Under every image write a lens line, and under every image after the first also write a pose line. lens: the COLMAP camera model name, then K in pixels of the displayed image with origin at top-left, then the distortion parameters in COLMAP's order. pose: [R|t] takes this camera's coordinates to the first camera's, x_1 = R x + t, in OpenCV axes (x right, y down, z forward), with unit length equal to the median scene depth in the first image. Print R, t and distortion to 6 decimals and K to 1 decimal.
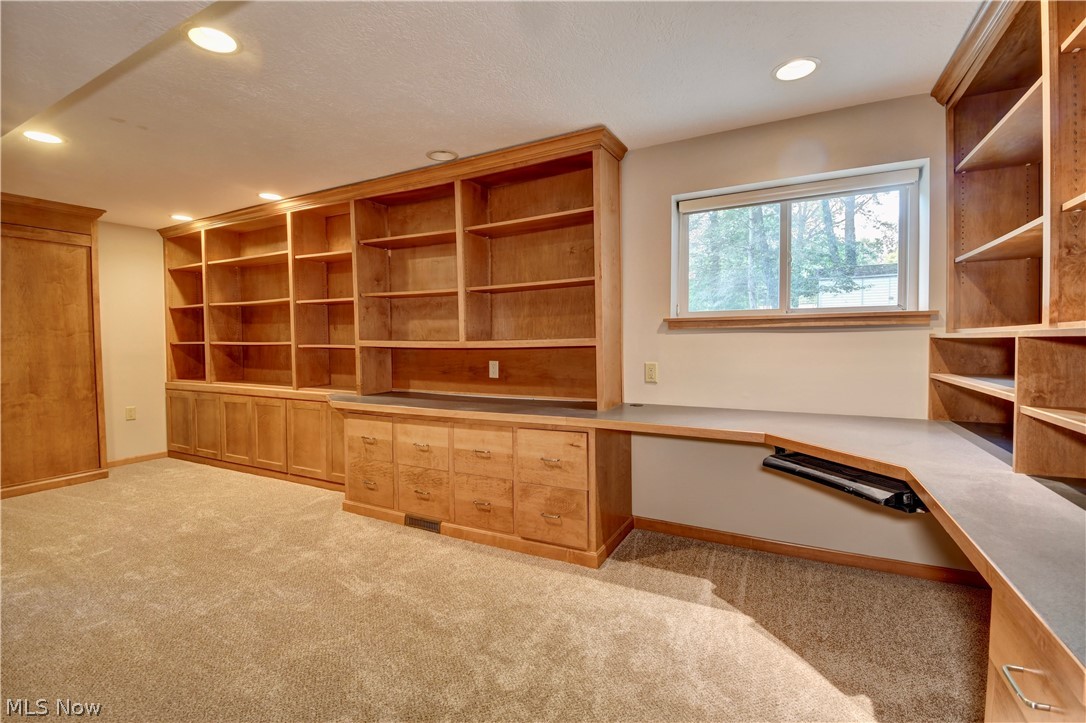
lens RADIAL K [[481.3, 0, 545.9], [0, 481.3, 358.5], [0, 0, 1]] dist [0.017481, -0.024202]
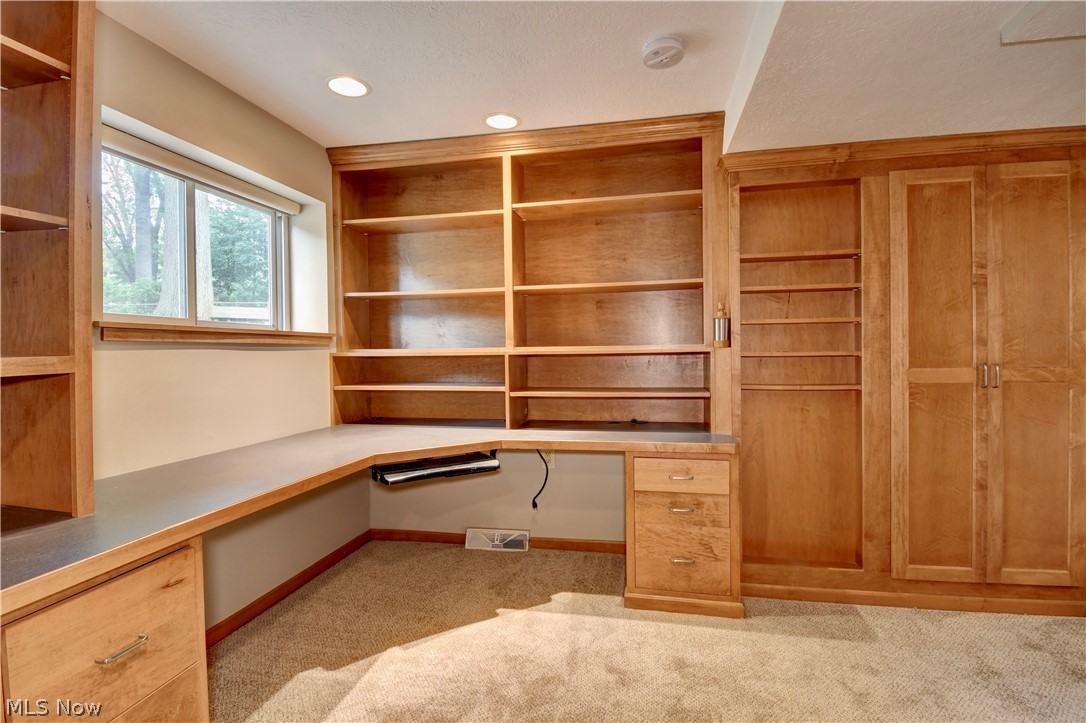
lens RADIAL K [[528.2, 0, 546.8], [0, 528.2, 355.9], [0, 0, 1]] dist [0.022097, -0.000743]
pose [[-0.277400, 0.001778, 0.960753, -0.315483], [0.036379, 0.999301, 0.008654, -0.019136], [-0.960066, 0.037352, -0.277270, 0.452701]]
